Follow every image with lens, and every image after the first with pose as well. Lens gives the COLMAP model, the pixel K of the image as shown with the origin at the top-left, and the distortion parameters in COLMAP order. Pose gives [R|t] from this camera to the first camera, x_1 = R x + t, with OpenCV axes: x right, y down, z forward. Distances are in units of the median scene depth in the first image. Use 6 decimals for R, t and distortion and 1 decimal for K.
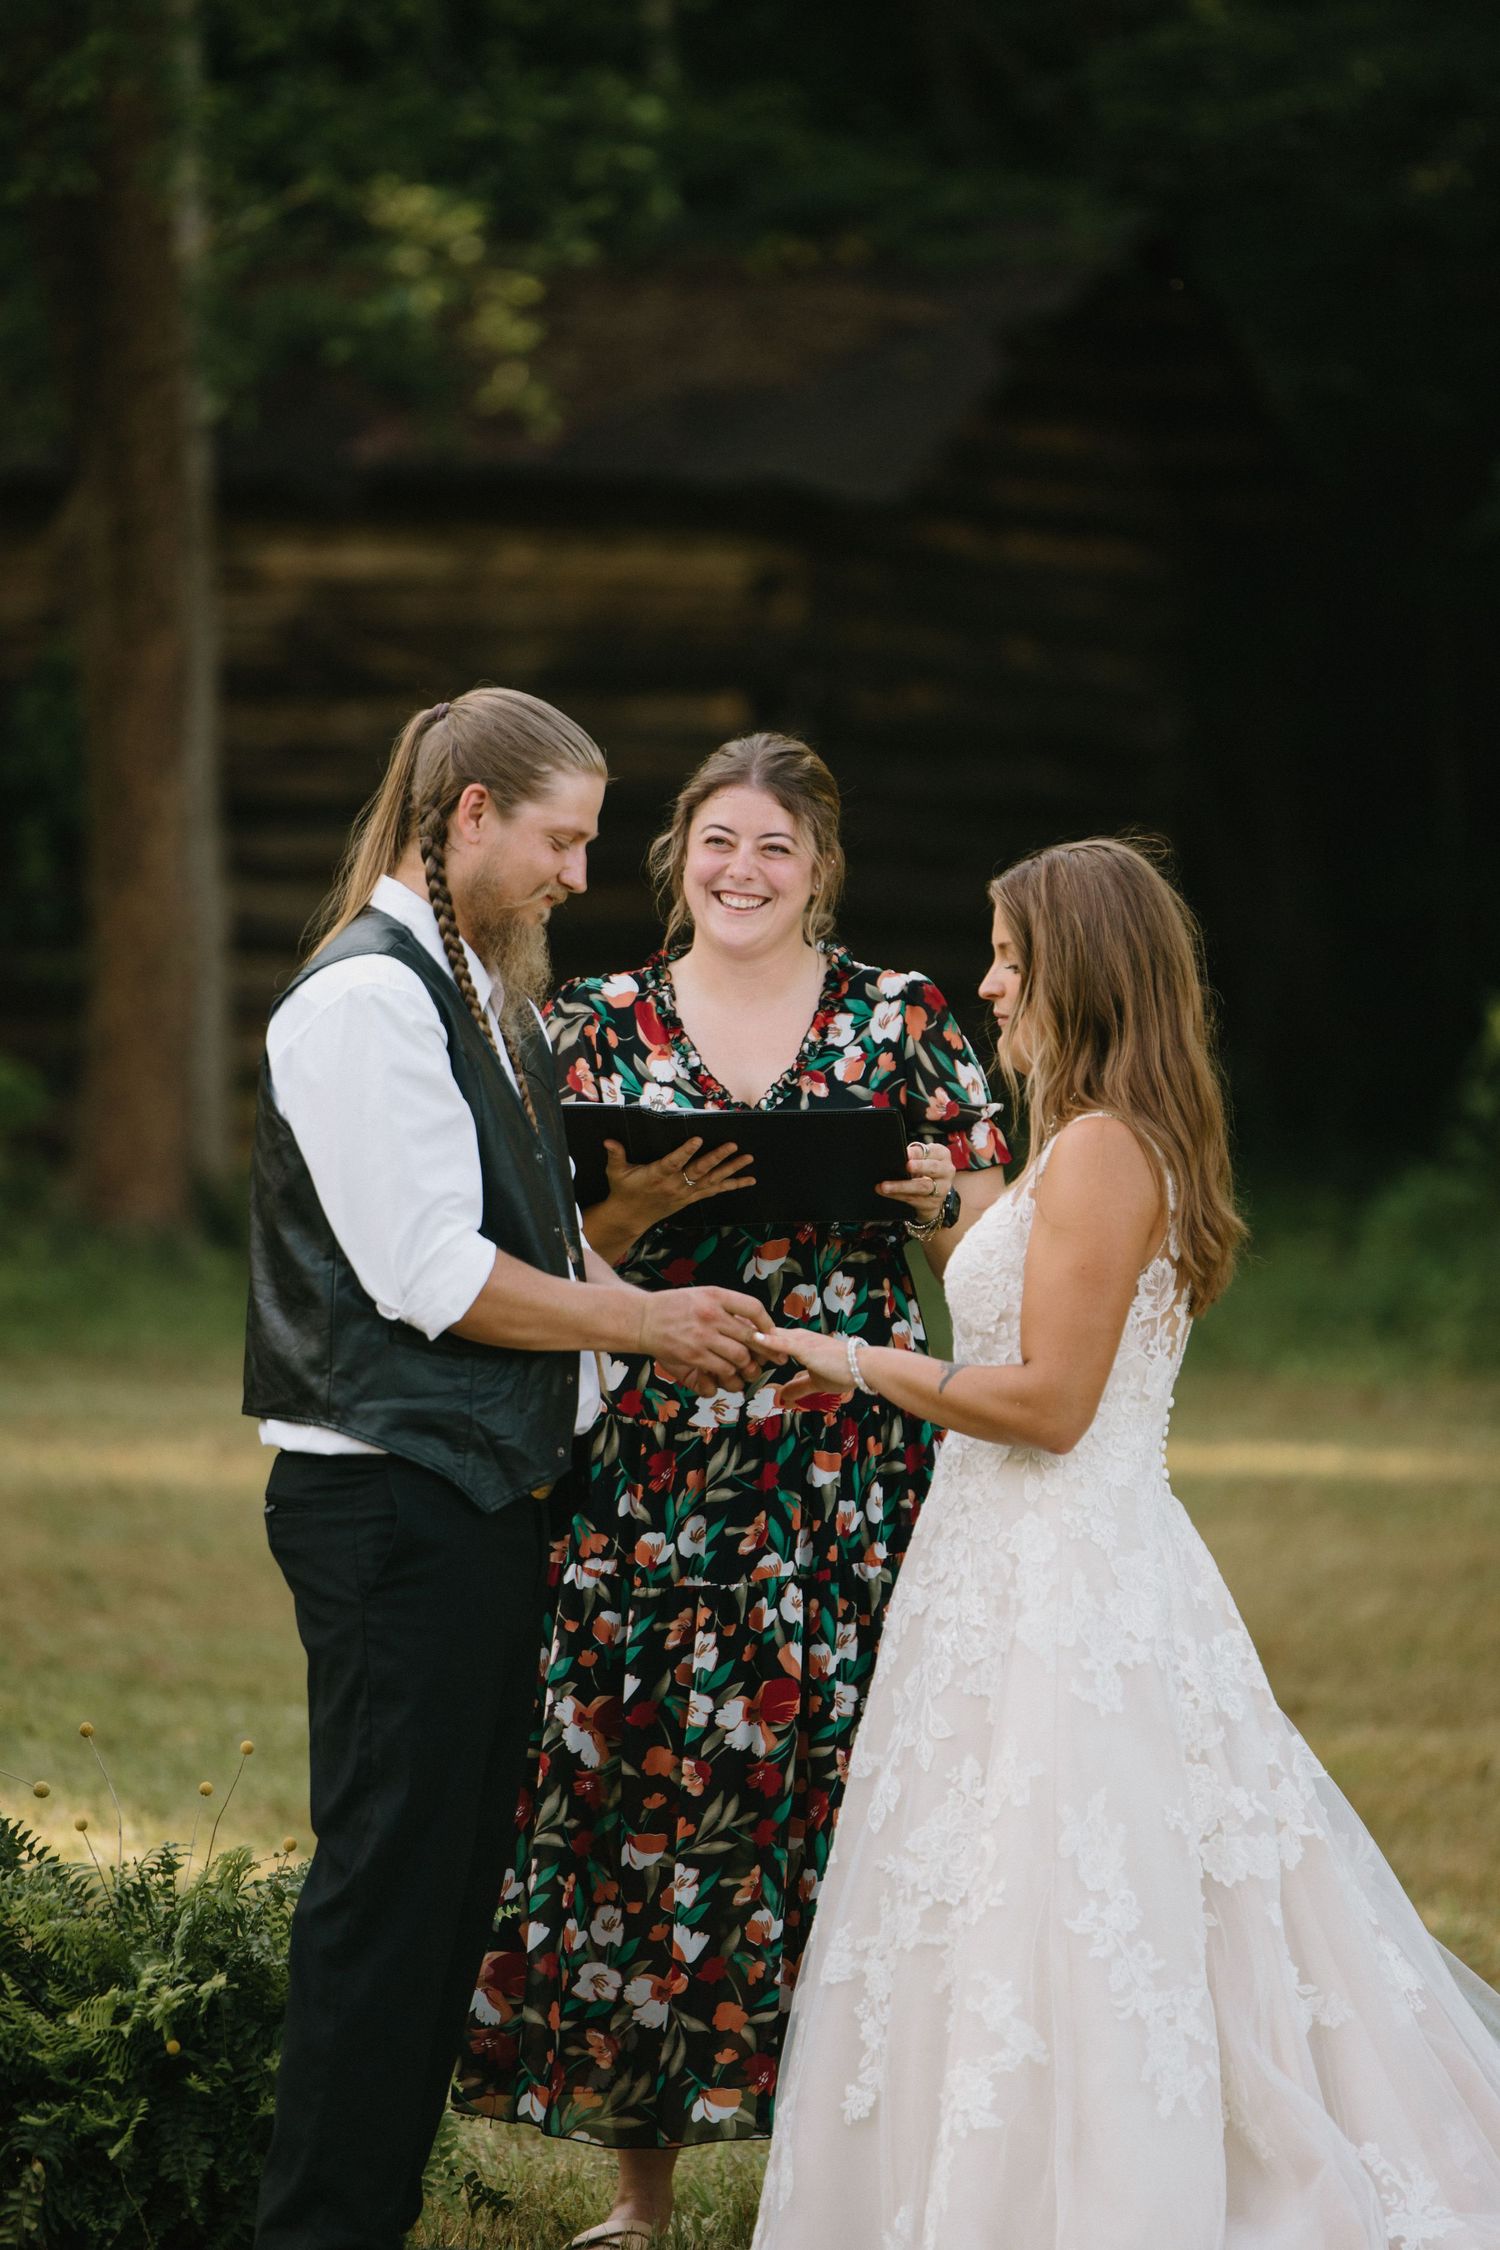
lens RADIAL K [[12324.5, 0, 750.0], [0, 12324.5, 1125.0], [0, 0, 1]] dist [-0.293228, 6.455131]
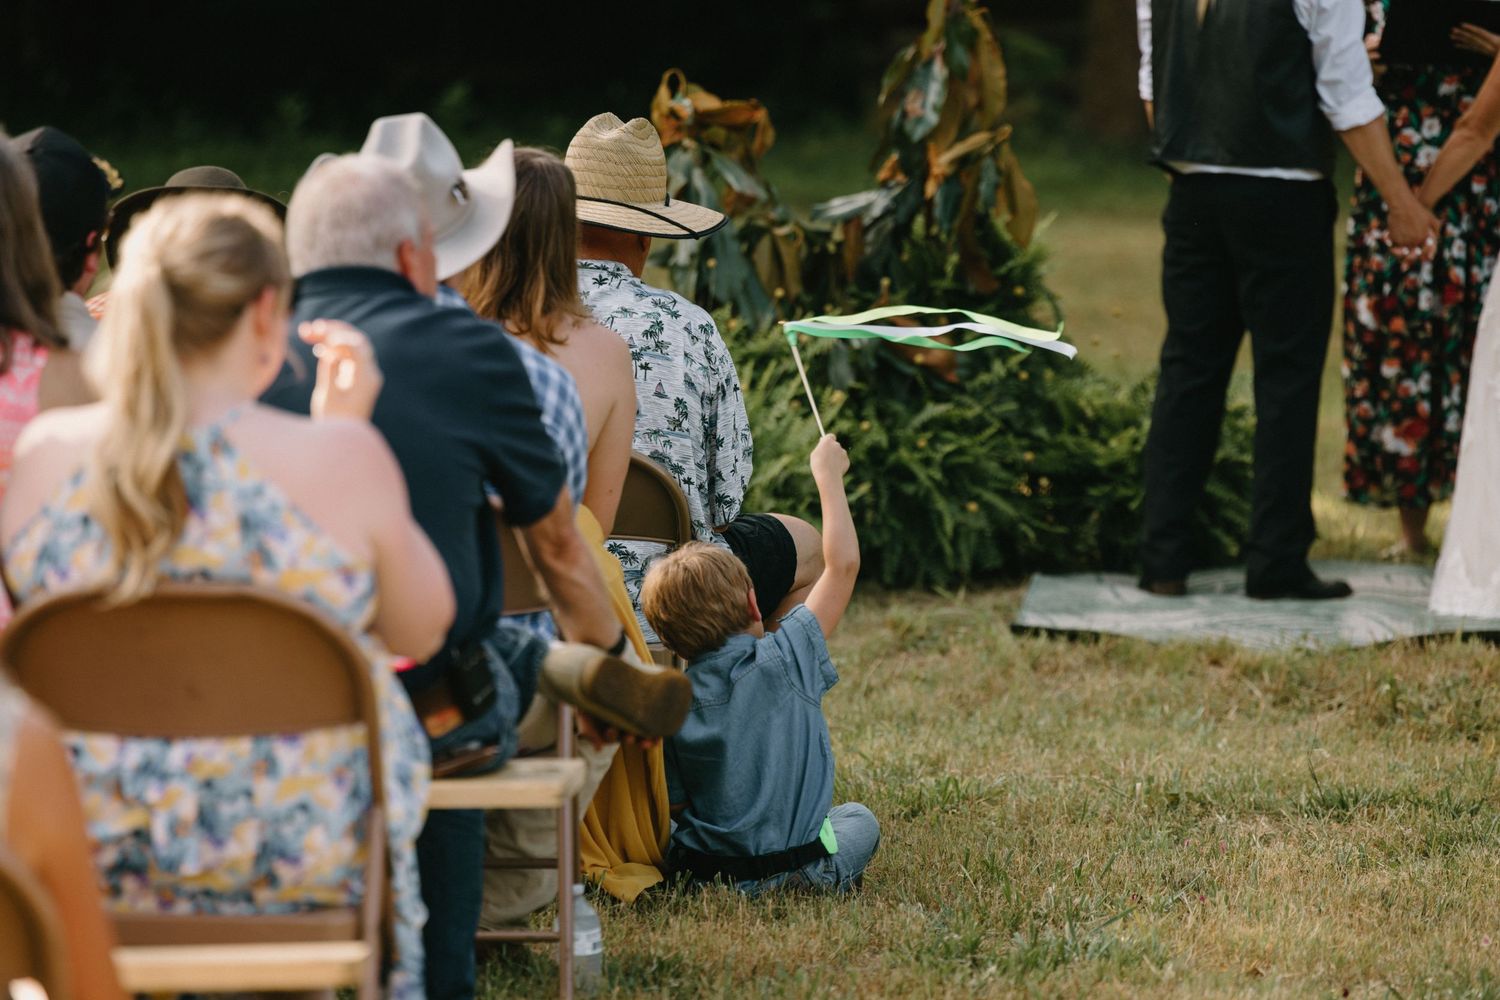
lens RADIAL K [[8216.3, 0, 750.0], [0, 8216.3, 500.0], [0, 0, 1]] dist [-0.293228, 6.455131]
pose [[0.995780, -0.003890, -0.091691, 0.003231], [0.008231, 0.998861, 0.047009, 0.004312], [0.091404, -0.047566, 0.994677, -0.130982]]
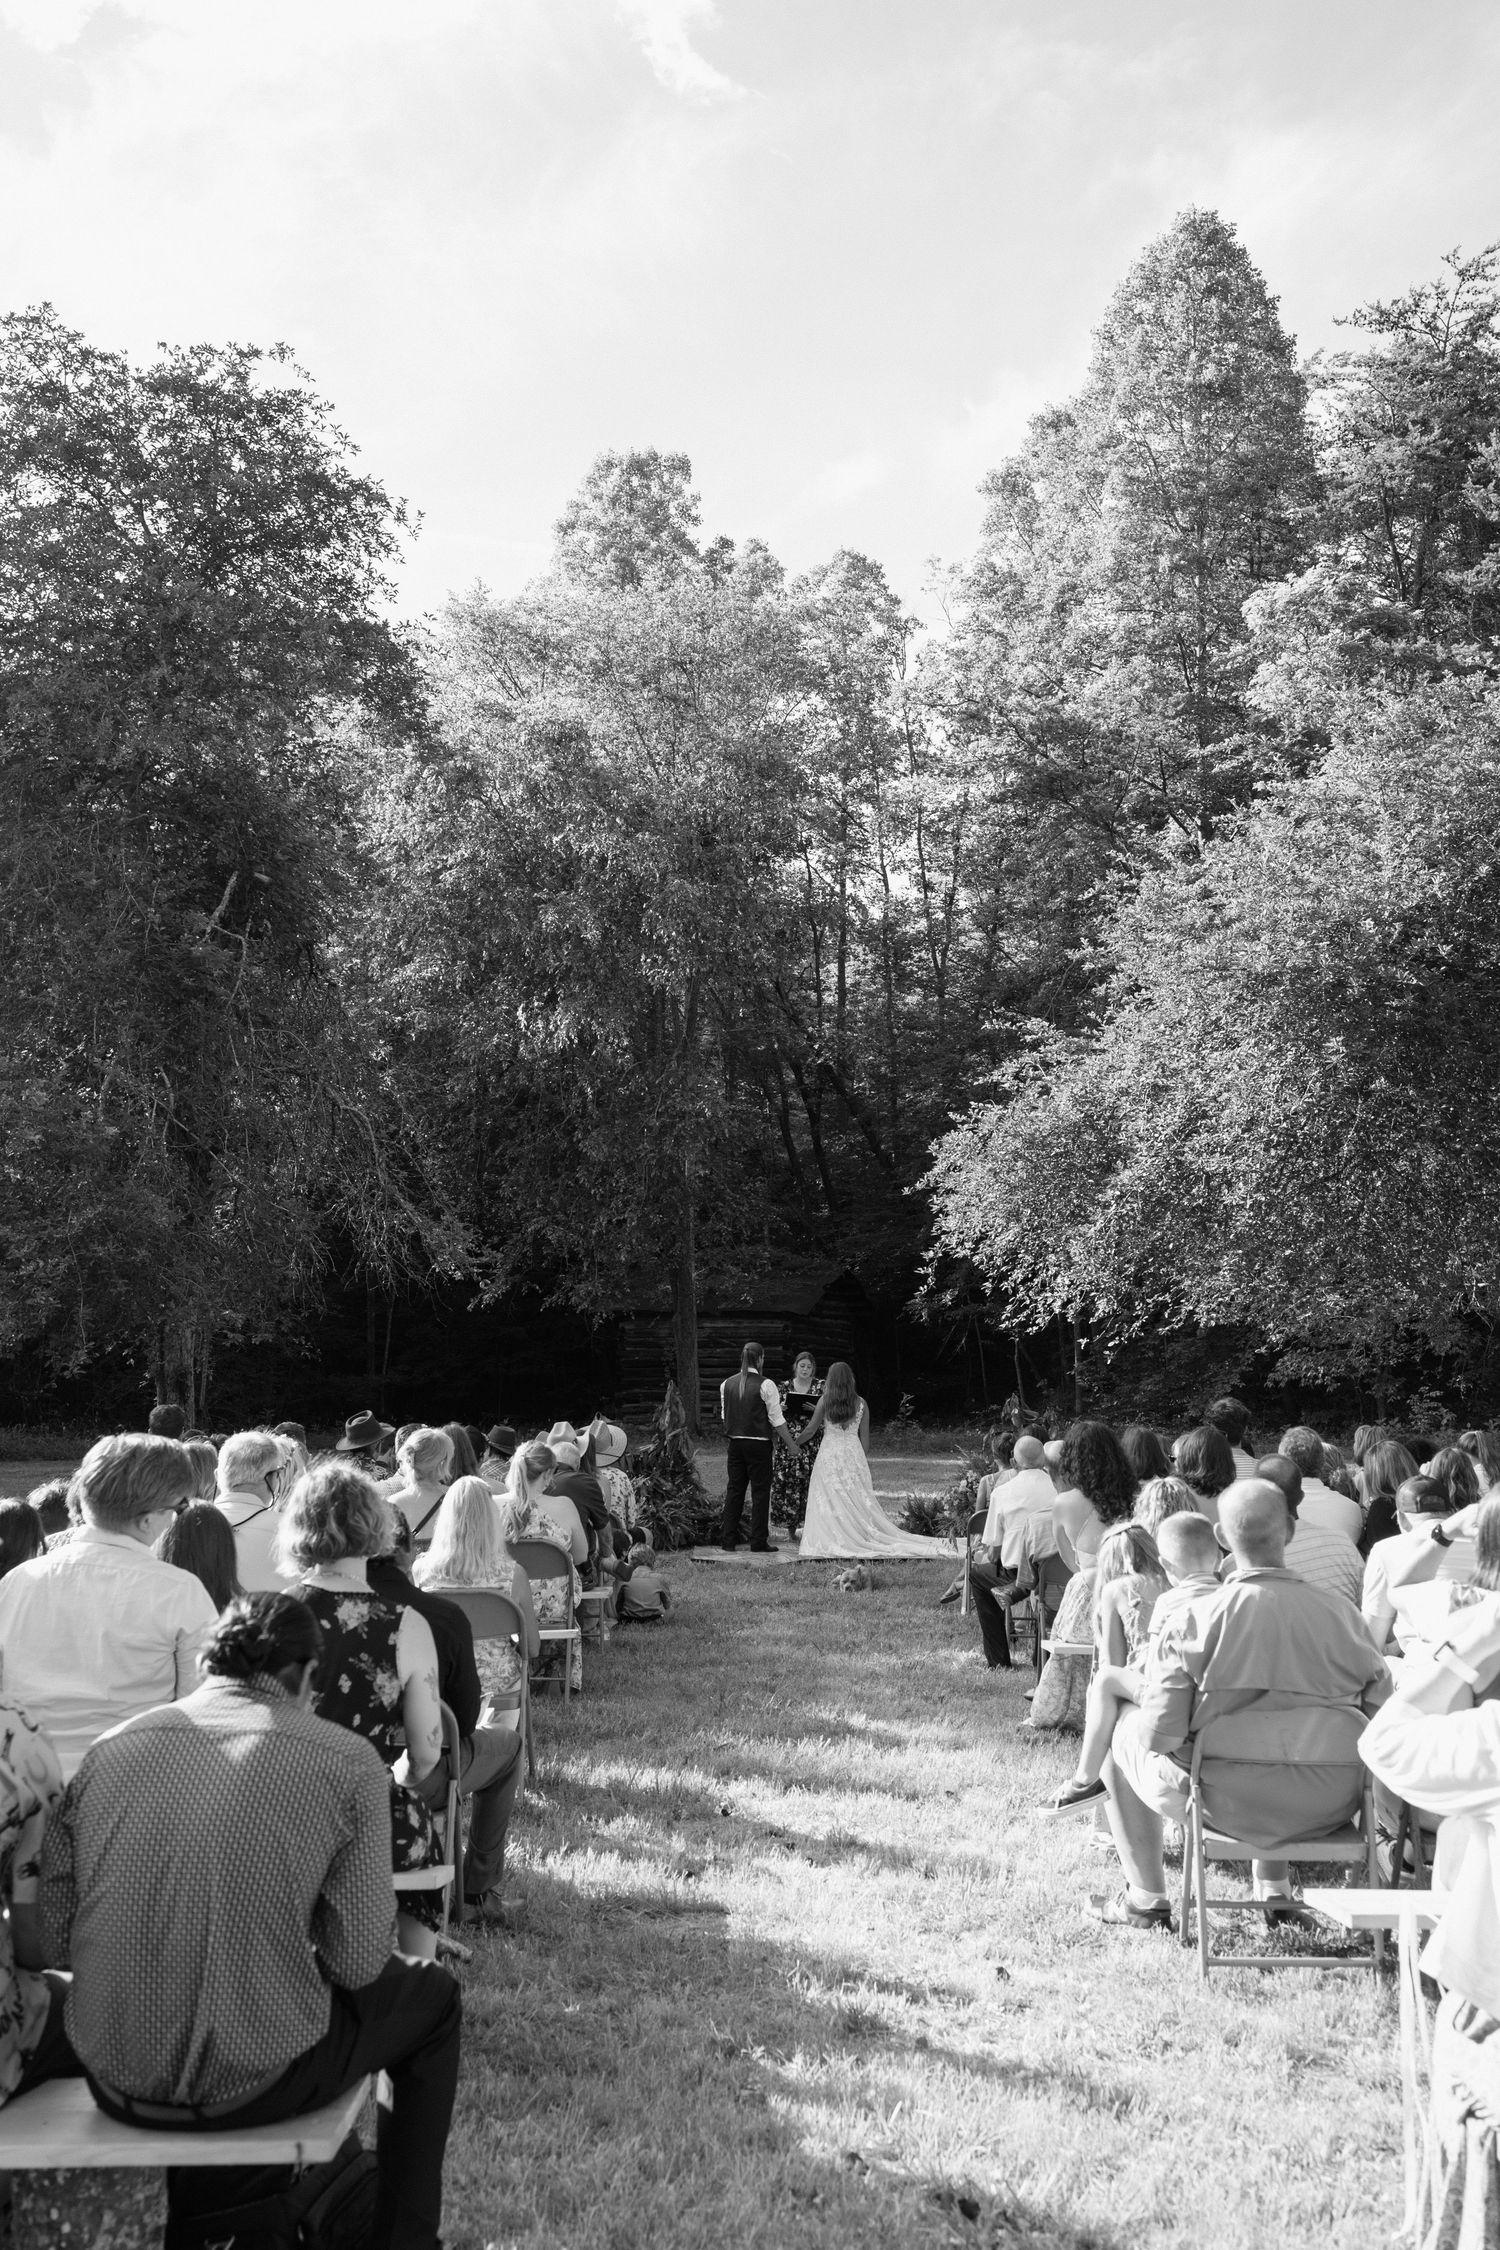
lens RADIAL K [[2268.4, 0, 750.0], [0, 2268.4, 1125.0], [0, 0, 1]] dist [0.005491, 0.039568]
pose [[0.999850, -0.014470, -0.009551, -0.004523], [0.013091, 0.991257, -0.131295, 0.004954], [0.011367, 0.131151, 0.991297, -0.158349]]
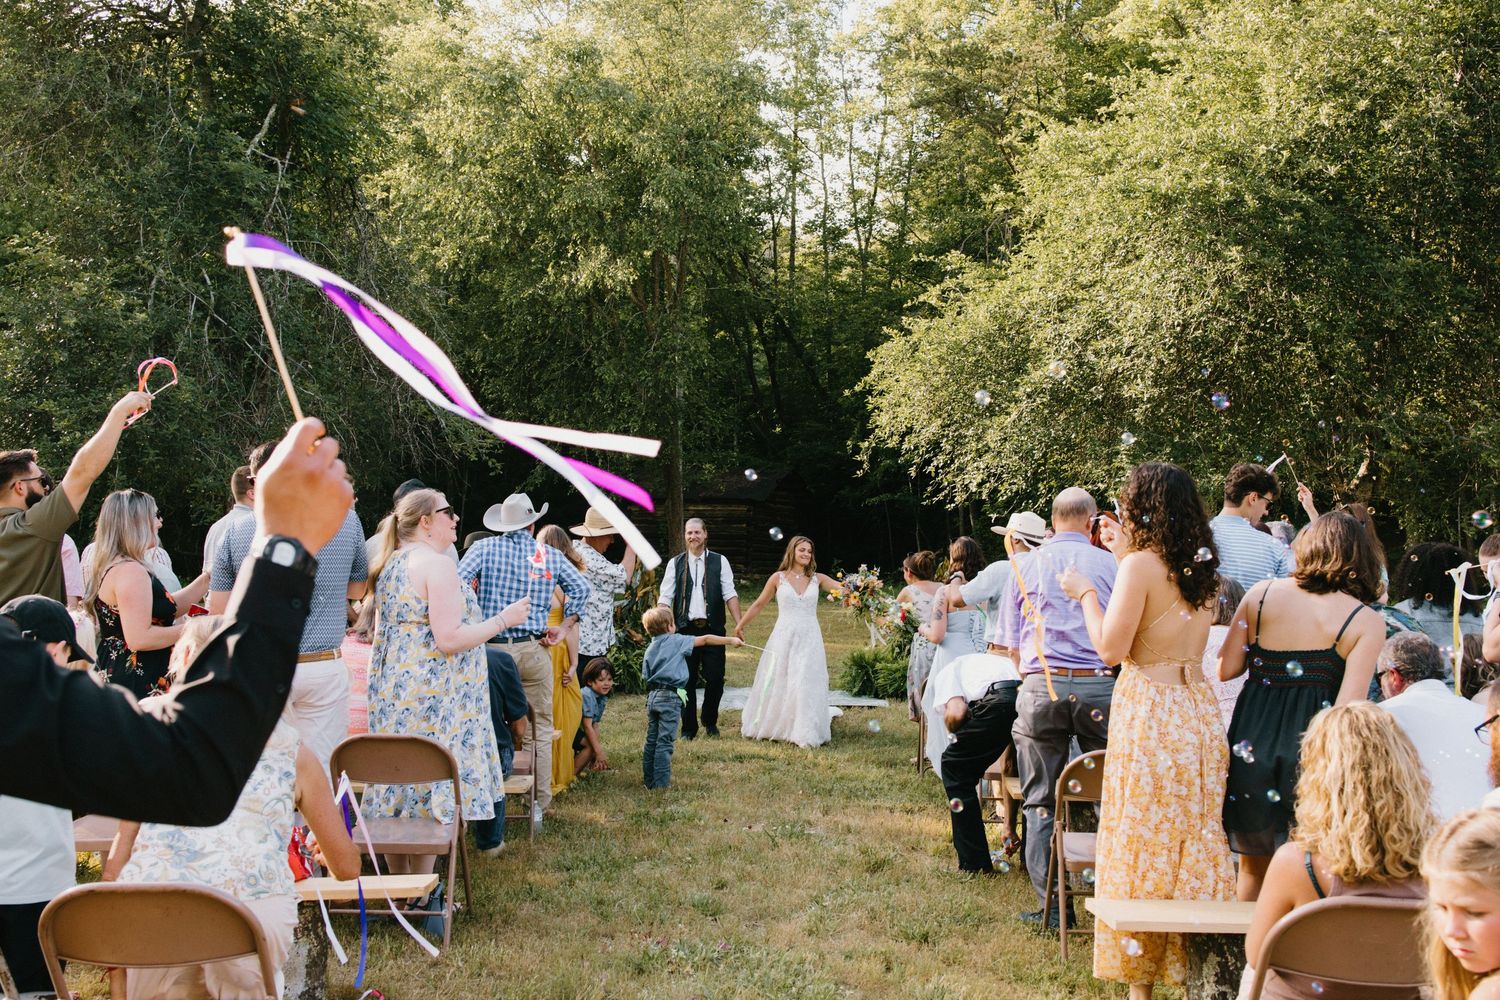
lens RADIAL K [[1512.3, 0, 750.0], [0, 1512.3, 500.0], [0, 0, 1]] dist [0.005491, 0.039568]
pose [[0.999981, -0.004217, 0.004480, -0.002634], [0.004446, 0.998618, -0.052371, 0.003930], [-0.004253, 0.052389, 0.998618, -0.045079]]
